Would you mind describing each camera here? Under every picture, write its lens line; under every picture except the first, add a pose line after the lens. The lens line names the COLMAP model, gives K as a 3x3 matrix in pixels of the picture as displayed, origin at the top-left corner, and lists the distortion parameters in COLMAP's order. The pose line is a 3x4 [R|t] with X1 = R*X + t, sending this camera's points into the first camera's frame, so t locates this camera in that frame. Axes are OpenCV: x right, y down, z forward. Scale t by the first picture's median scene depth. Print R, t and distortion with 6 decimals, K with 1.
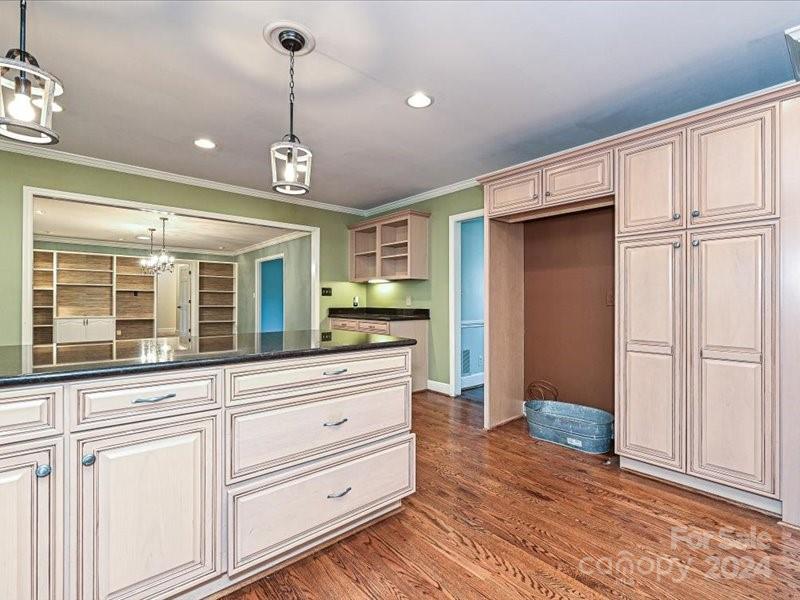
lens RADIAL K [[377.6, 0, 387.4], [0, 377.6, 304.6], [0, 0, 1]] dist [0.015866, 0.000947]
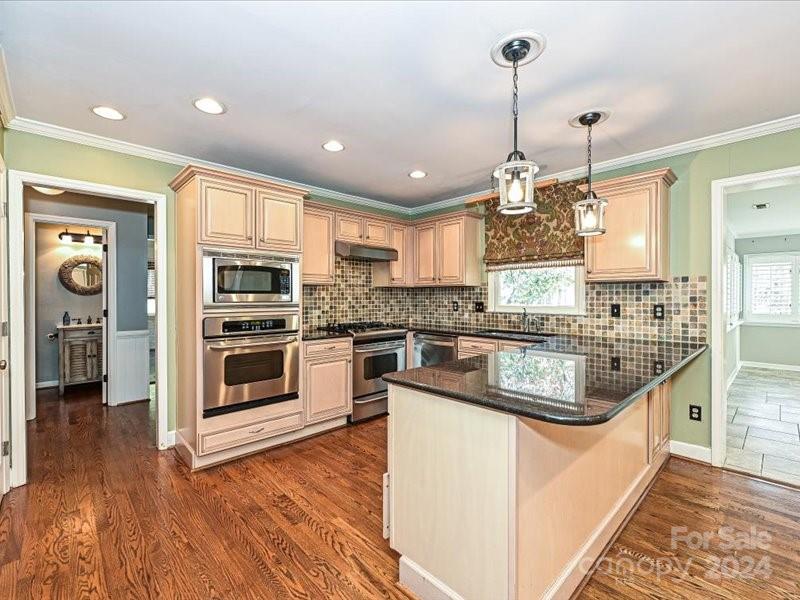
lens RADIAL K [[359.8, 0, 400.5], [0, 359.8, 298.1], [0, 0, 1]] dist [0.000877, -0.000356]
pose [[-0.996481, -0.002695, -0.083770, 0.043560], [-0.003987, 0.999876, 0.015253, -0.042782], [0.083719, 0.015533, -0.996368, 0.764663]]
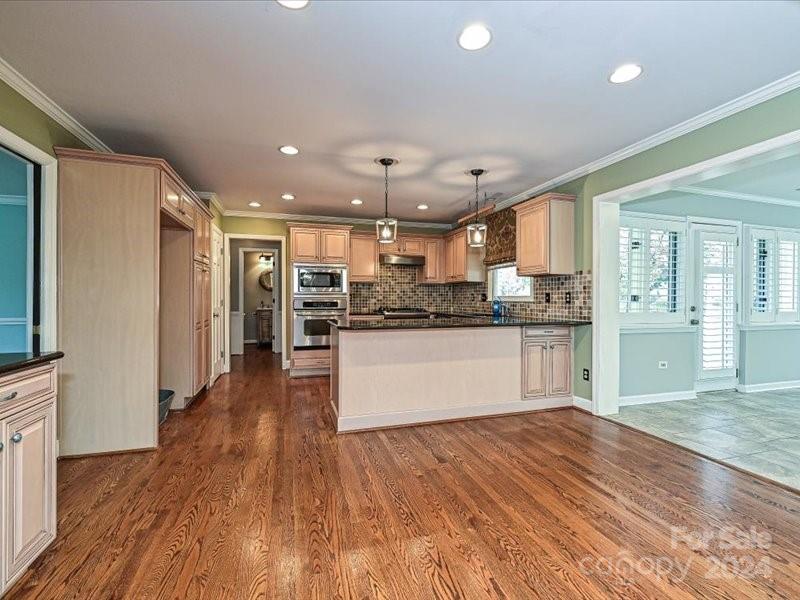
lens RADIAL K [[359.8, 0, 400.4], [0, 359.8, 298.3], [0, 0, 1]] dist [0.000877, -0.000356]
pose [[-0.930259, -0.006292, 0.366848, -0.405340], [-0.001565, 0.999912, 0.013180, -0.020362], [-0.366899, 0.011687, -0.930187, 1.086363]]
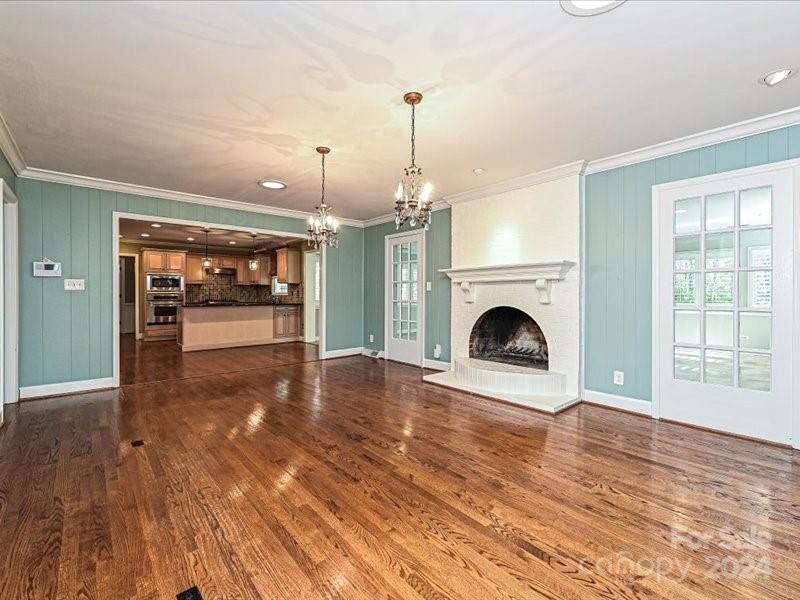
lens RADIAL K [[359.8, 0, 396.2], [0, 359.8, 294.4], [0, 0, 1]] dist [0.000877, -0.000356]
pose [[-0.999468, -0.006324, -0.032011, -0.907356], [-0.006647, 0.999928, 0.010004, -0.028892], [0.031945, 0.010211, -0.999437, 2.054902]]
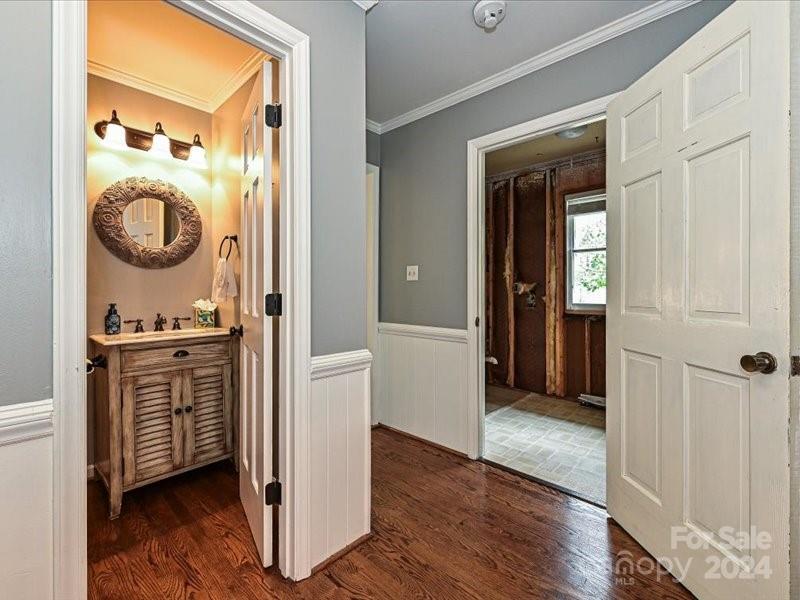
lens RADIAL K [[359.8, 0, 402.5], [0, 359.8, 295.7], [0, 0, 1]] dist [0.000877, -0.000356]
pose [[-0.990063, -0.003872, -0.140574, 0.635202], [-0.005313, 0.999937, 0.009879, 0.000520], [0.140527, 0.010528, -0.990021, 0.130355]]
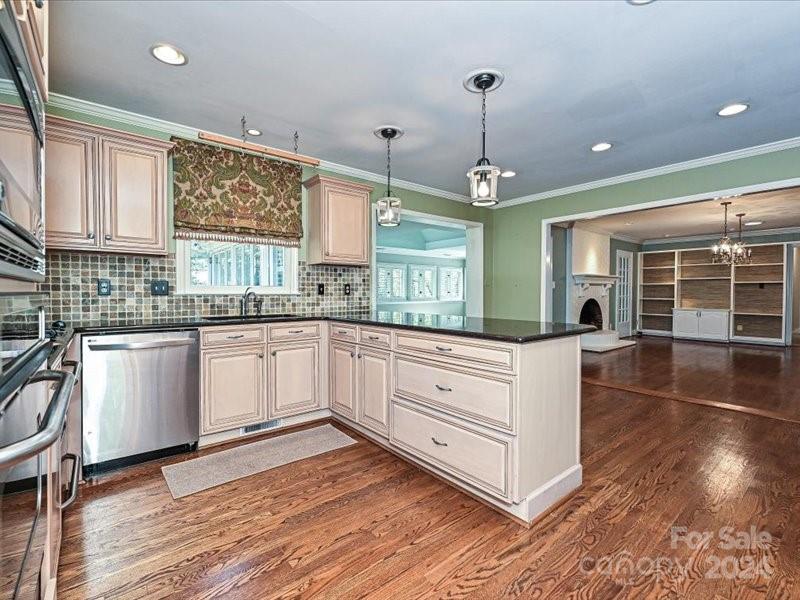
lens RADIAL K [[359.8, 0, 396.6], [0, 359.8, 296.8], [0, 0, 1]] dist [0.000877, -0.000356]
pose [[-0.012429, 0.007772, -0.999893, 0.381228], [-0.010970, 0.999909, 0.007908, -0.002066], [0.999863, 0.011067, -0.012342, 0.300361]]
